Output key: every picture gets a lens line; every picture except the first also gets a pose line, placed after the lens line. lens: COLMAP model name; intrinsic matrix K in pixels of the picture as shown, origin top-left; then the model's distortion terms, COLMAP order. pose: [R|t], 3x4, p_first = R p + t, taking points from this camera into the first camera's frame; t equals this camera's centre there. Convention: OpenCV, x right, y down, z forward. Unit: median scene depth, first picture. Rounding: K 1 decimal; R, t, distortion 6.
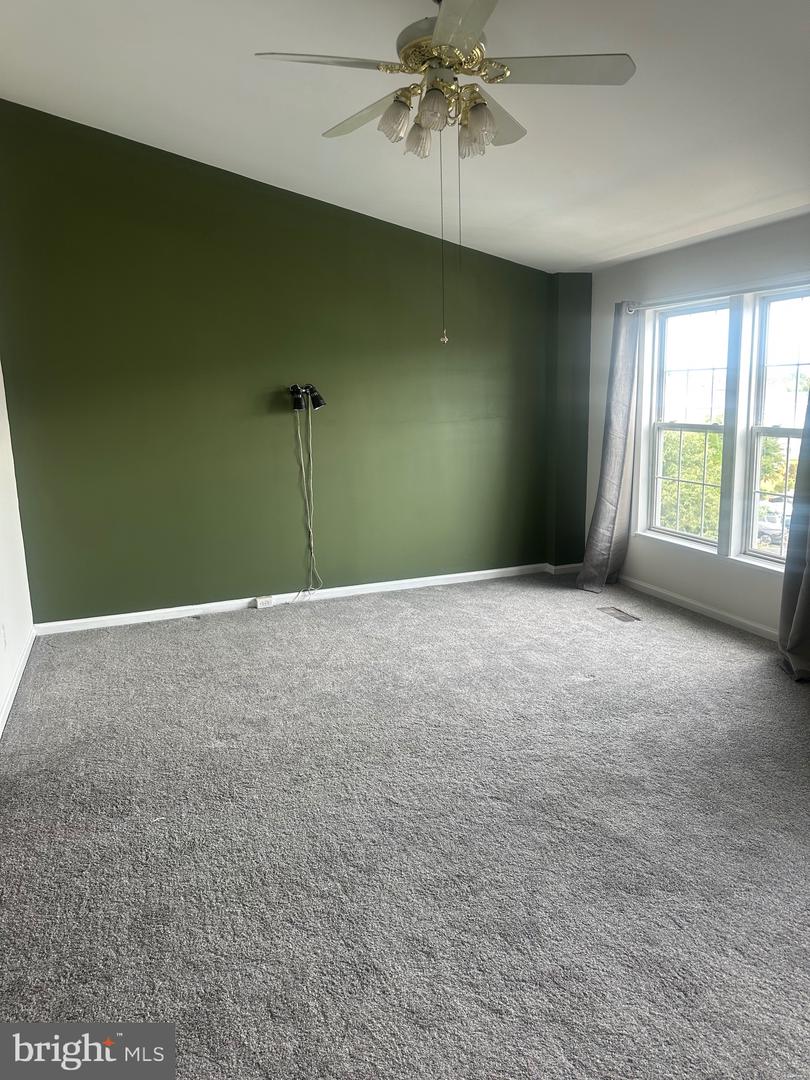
lens RADIAL K [[757.4, 0, 399.9], [0, 757.4, 534.2], [0, 0, 1]] dist [0.136243, -0.211068]
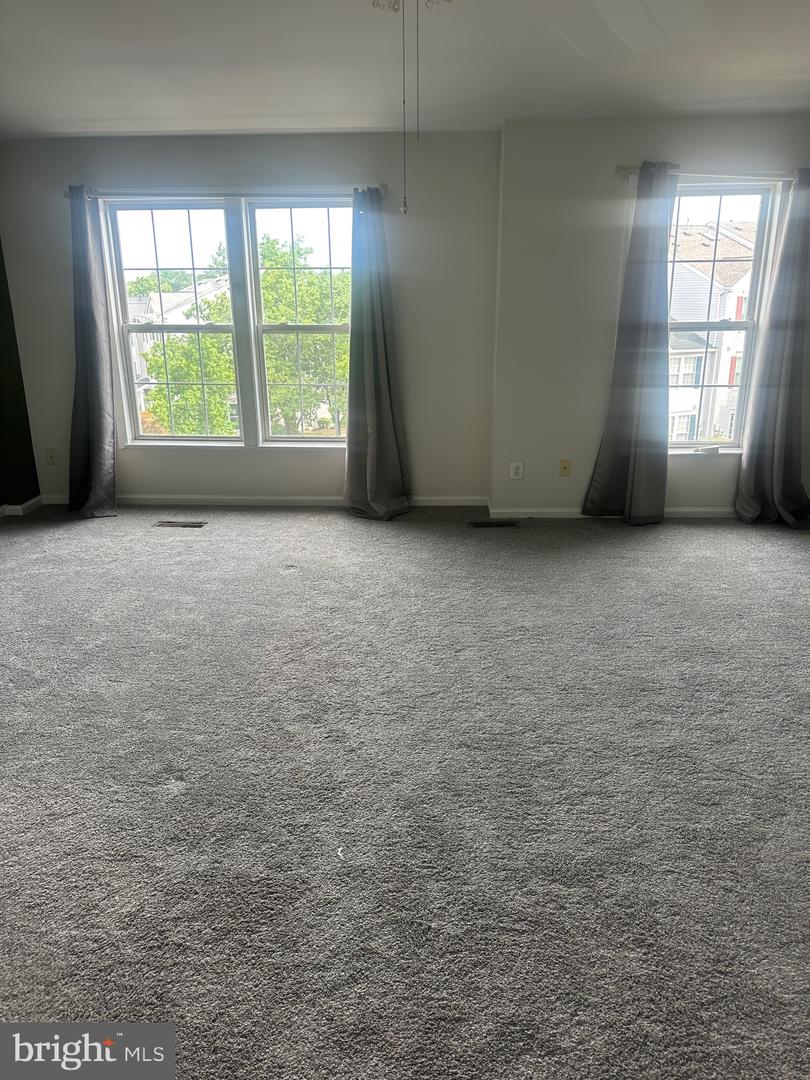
lens RADIAL K [[757.4, 0, 399.9], [0, 757.4, 534.2], [0, 0, 1]] dist [0.136243, -0.211068]
pose [[0.378069, -0.252877, 0.890571, -0.496633], [0.168657, 0.964687, 0.202323, -0.034803], [-0.910285, 0.073709, 0.407367, 0.359162]]
